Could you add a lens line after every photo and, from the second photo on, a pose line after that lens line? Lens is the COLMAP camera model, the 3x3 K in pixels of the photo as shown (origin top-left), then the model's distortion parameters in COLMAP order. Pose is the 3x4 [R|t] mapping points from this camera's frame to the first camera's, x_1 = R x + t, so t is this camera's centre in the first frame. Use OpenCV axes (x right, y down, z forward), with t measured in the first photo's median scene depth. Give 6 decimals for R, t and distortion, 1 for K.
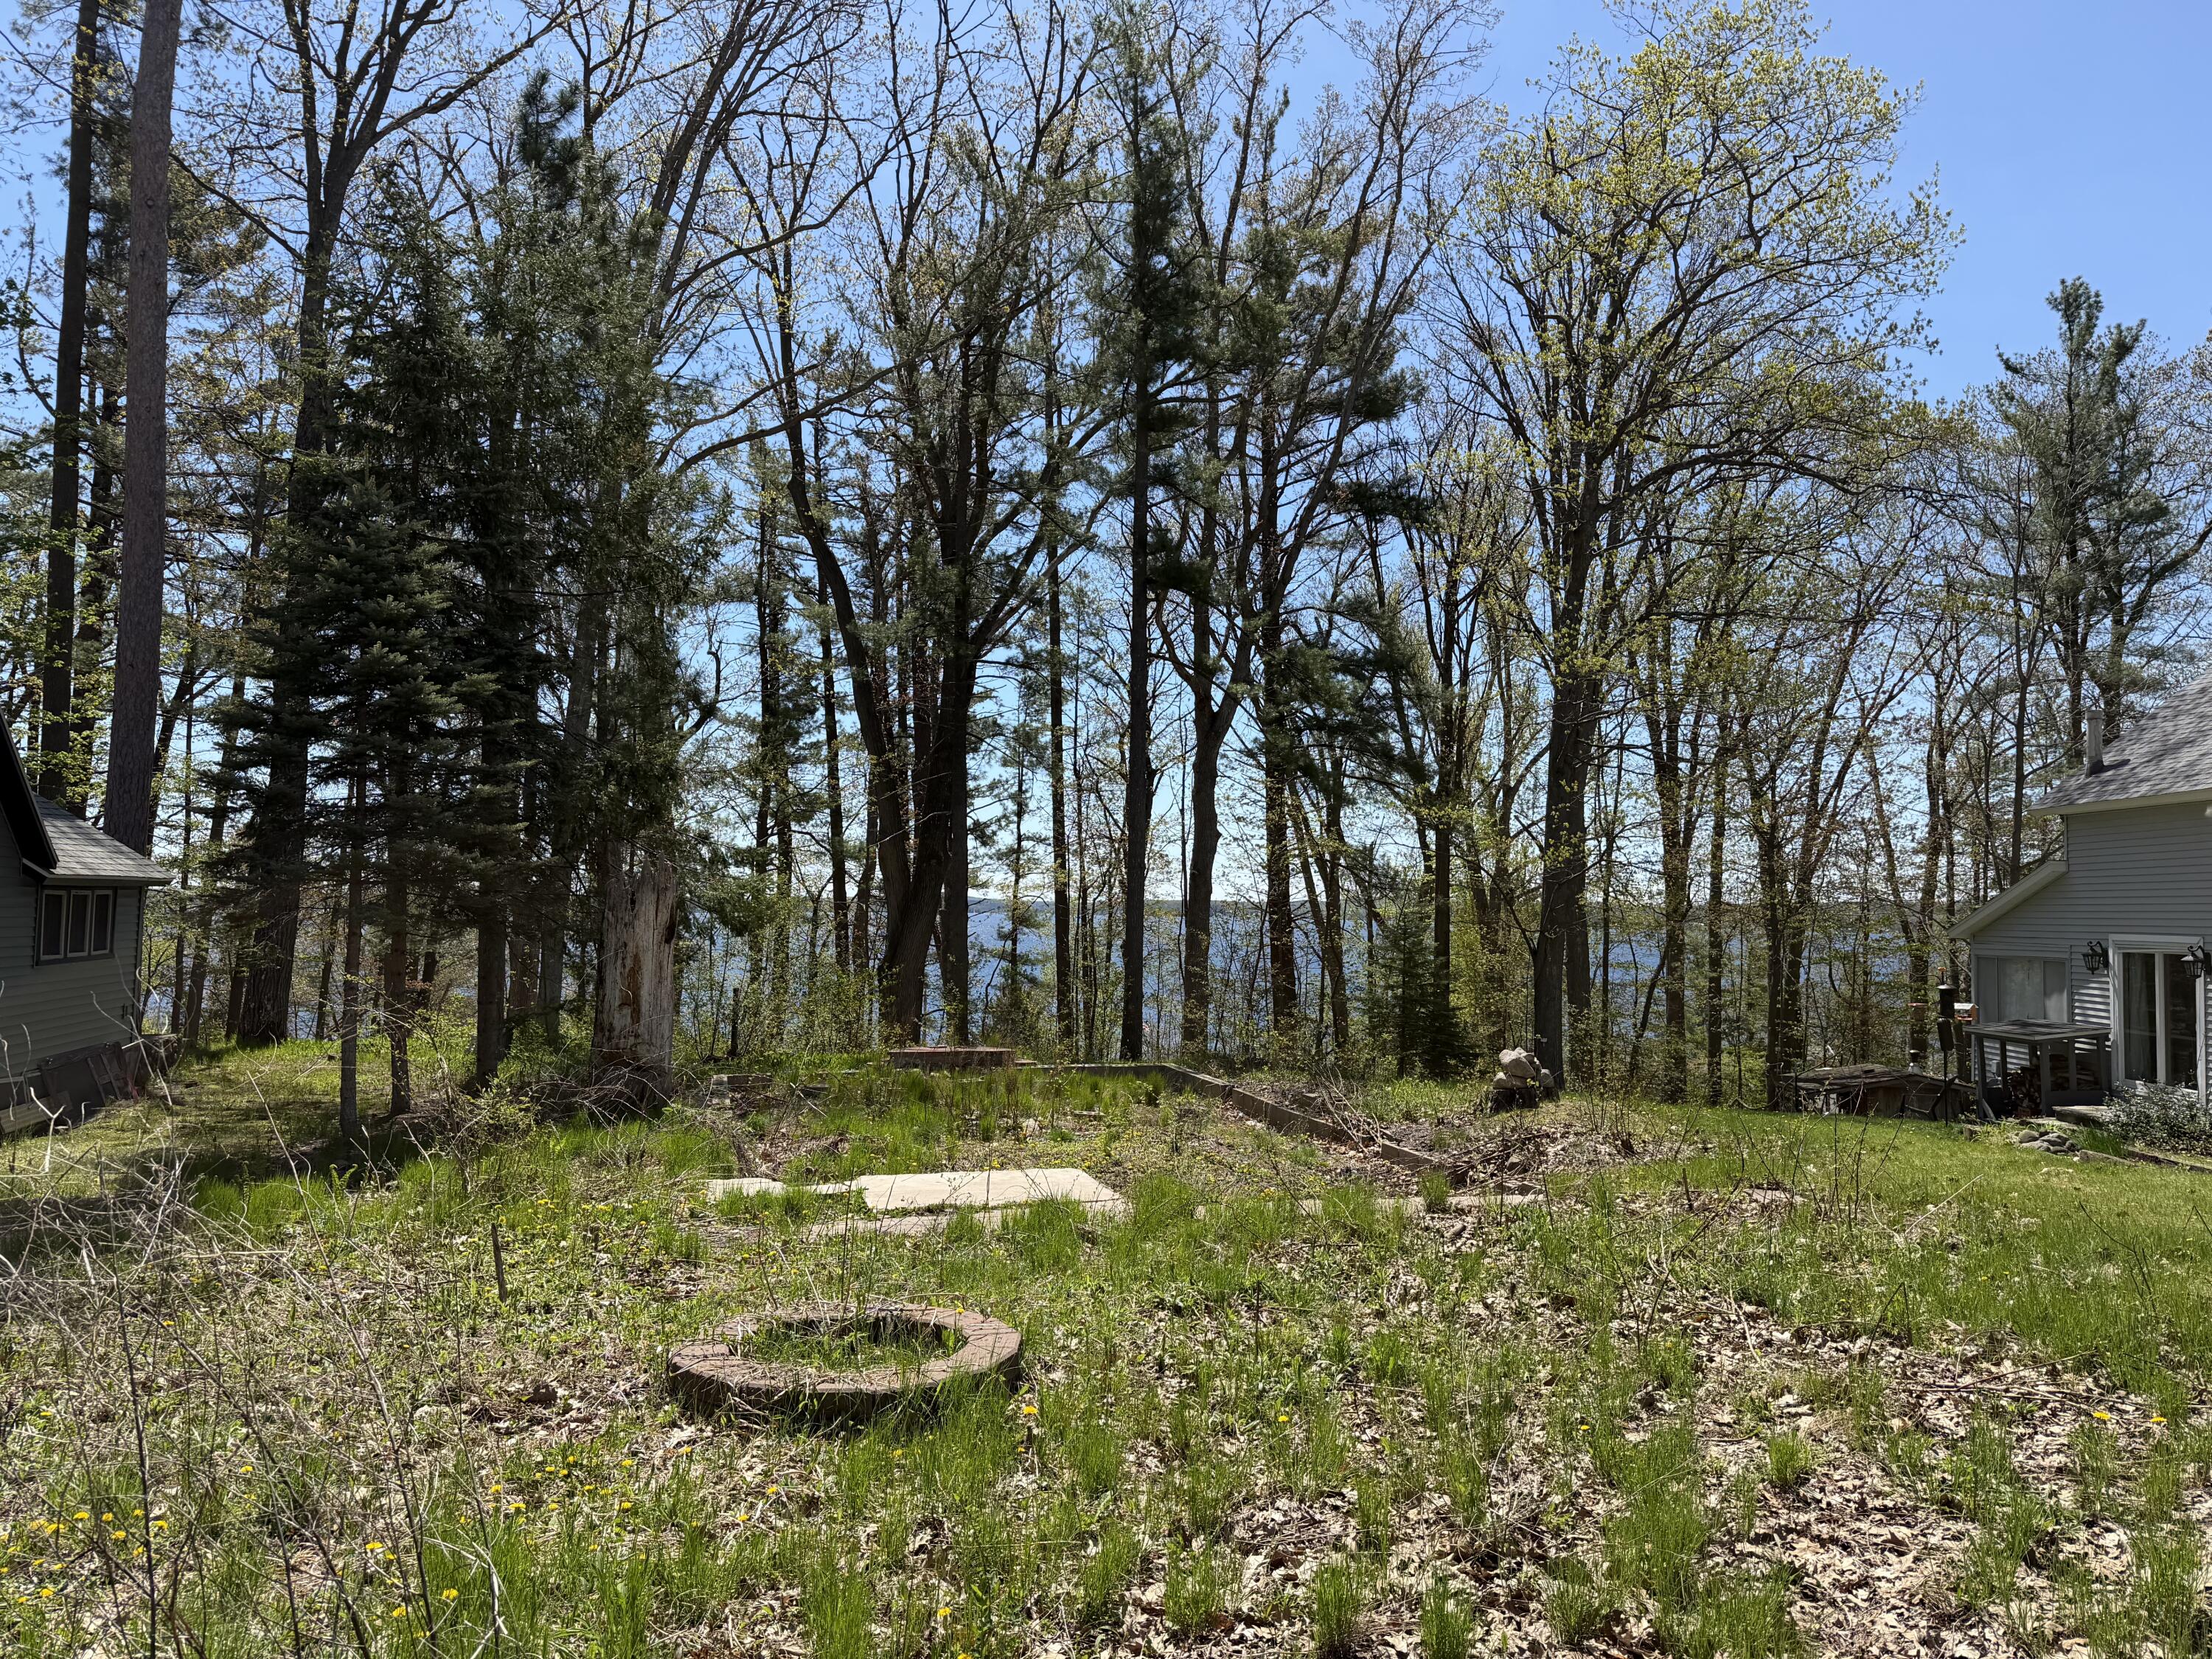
lens RADIAL K [[1521.9, 0, 1113.7], [0, 1521.9, 841.5], [0, 0, 1]] dist [0.051465, 0.000116]
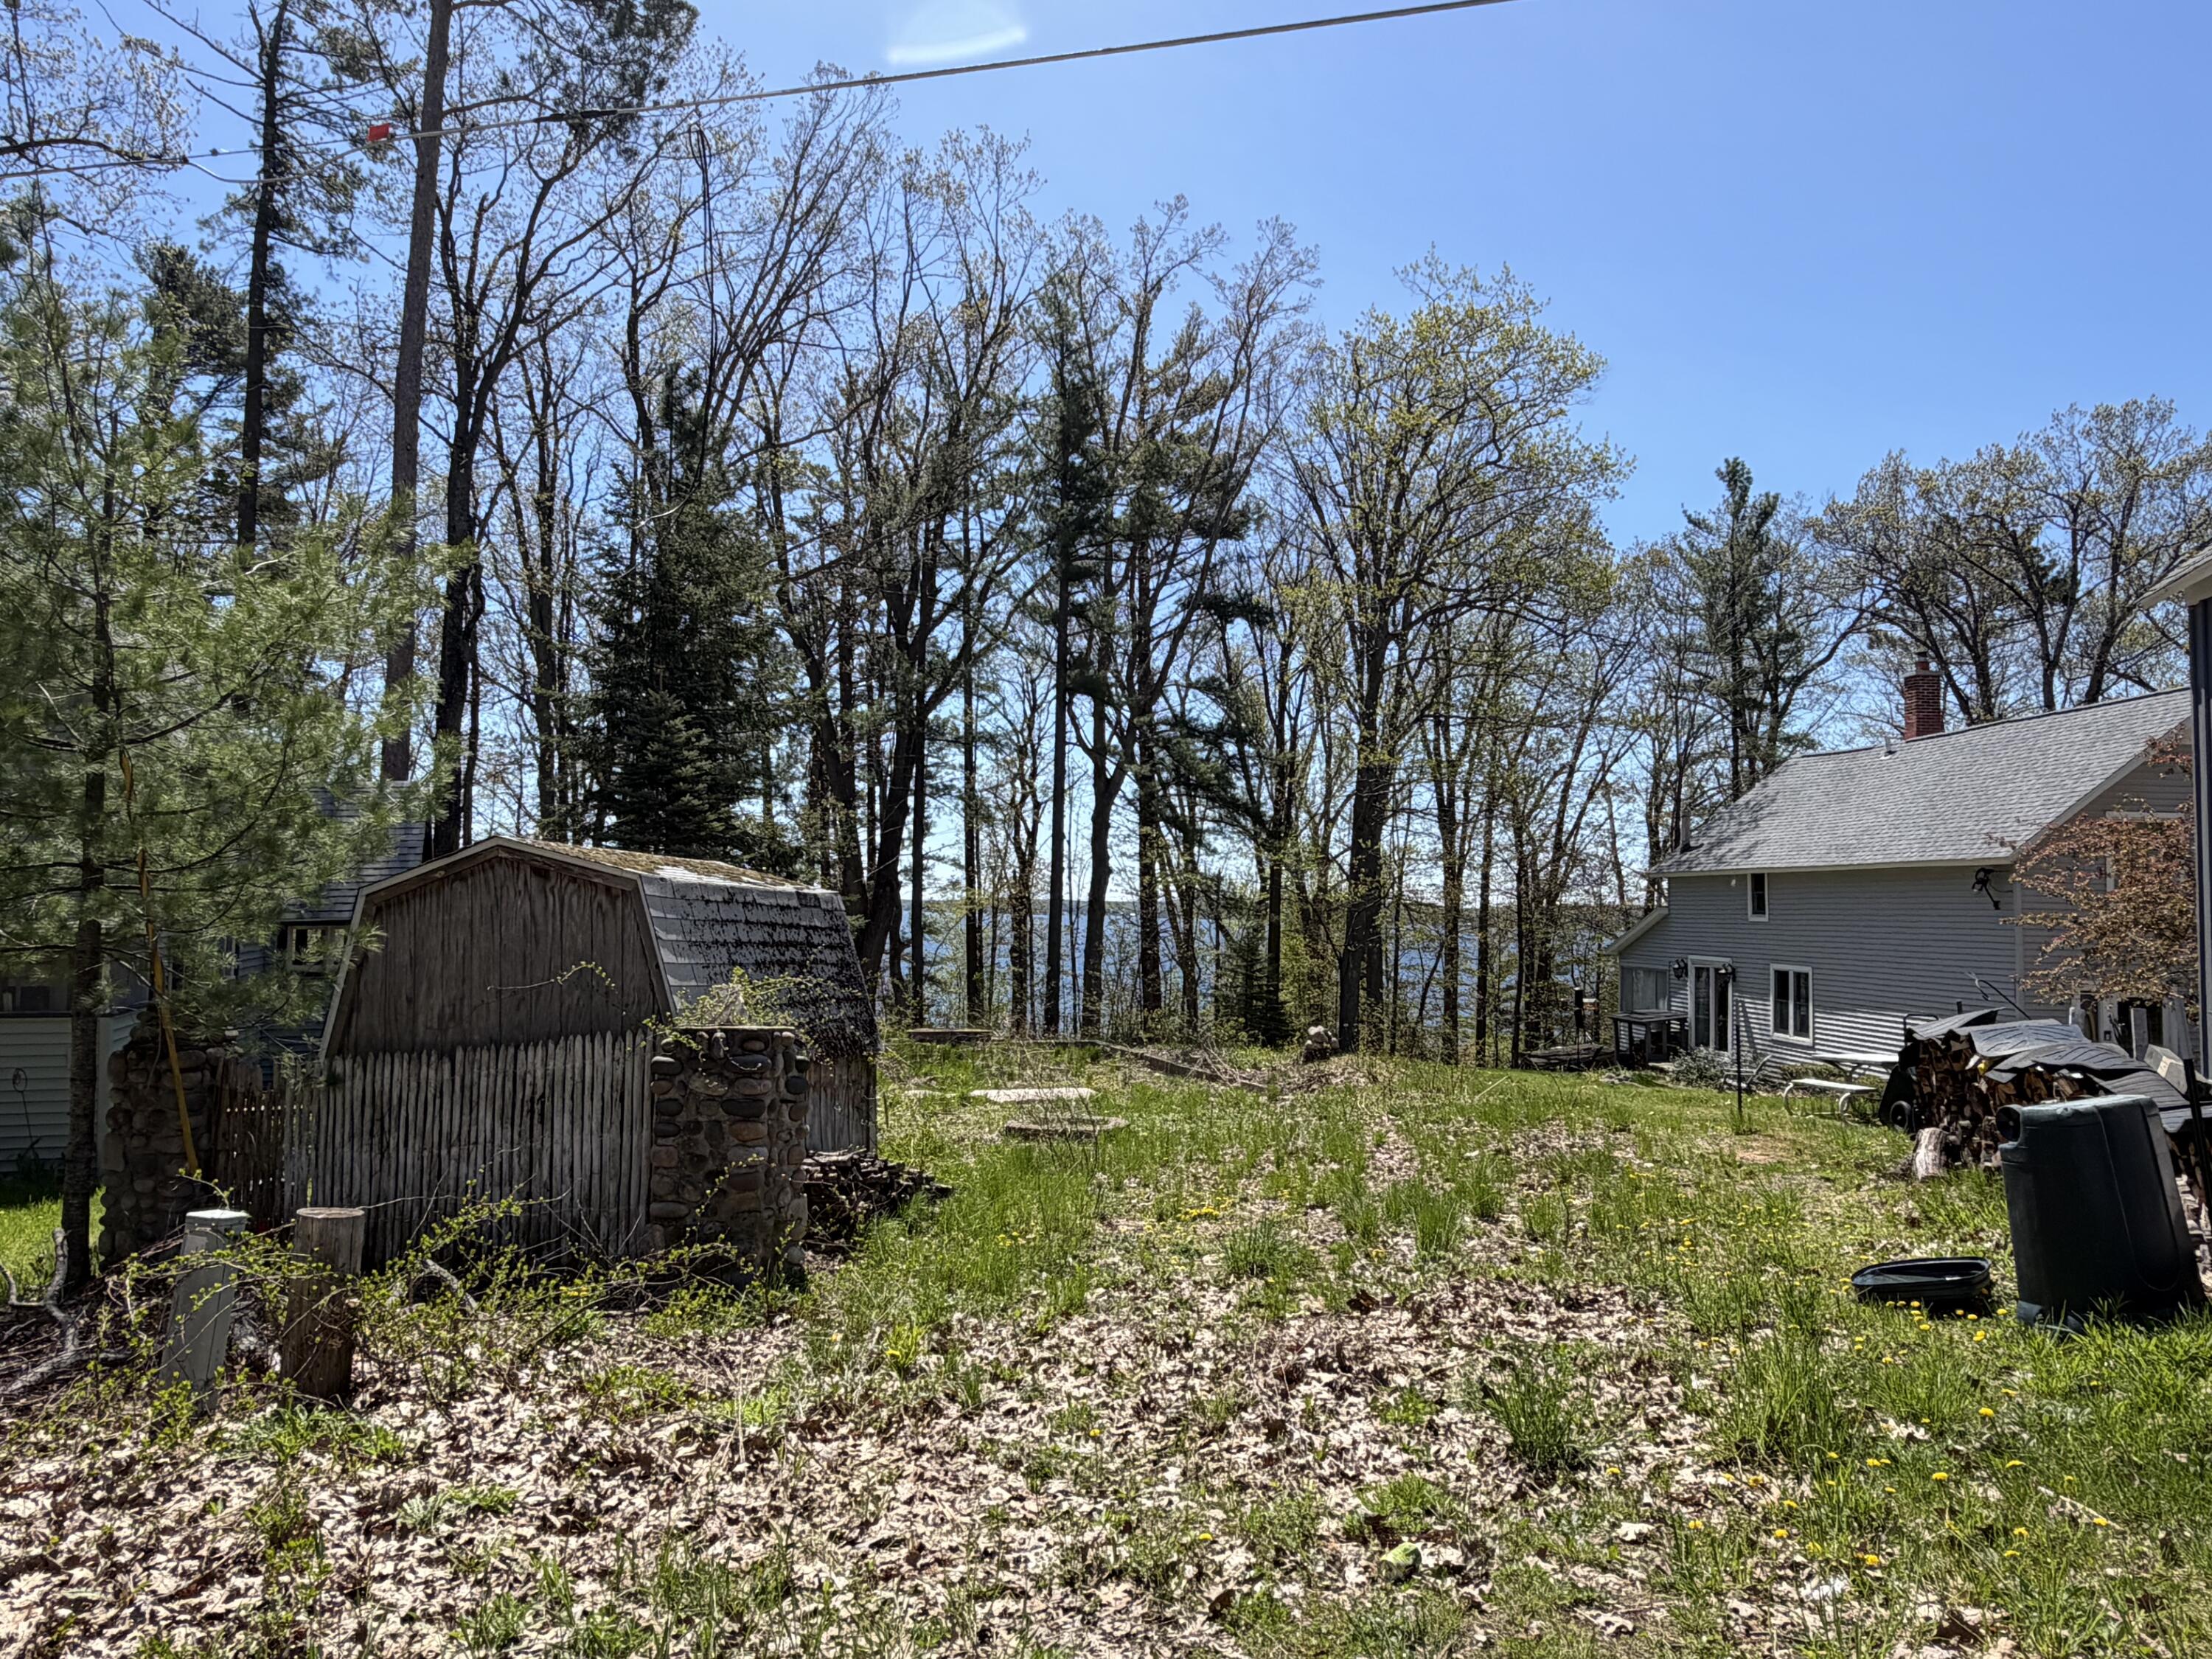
lens RADIAL K [[1652.3, 0, 1101.6], [0, 1652.3, 817.0], [0, 0, 1]] dist [-0.034686, -0.001368]
pose [[0.993922, 0.014534, 0.109120, -0.079198], [-0.014241, 0.999893, -0.003465, -0.038596], [-0.109158, 0.001890, 0.994023, -0.352805]]
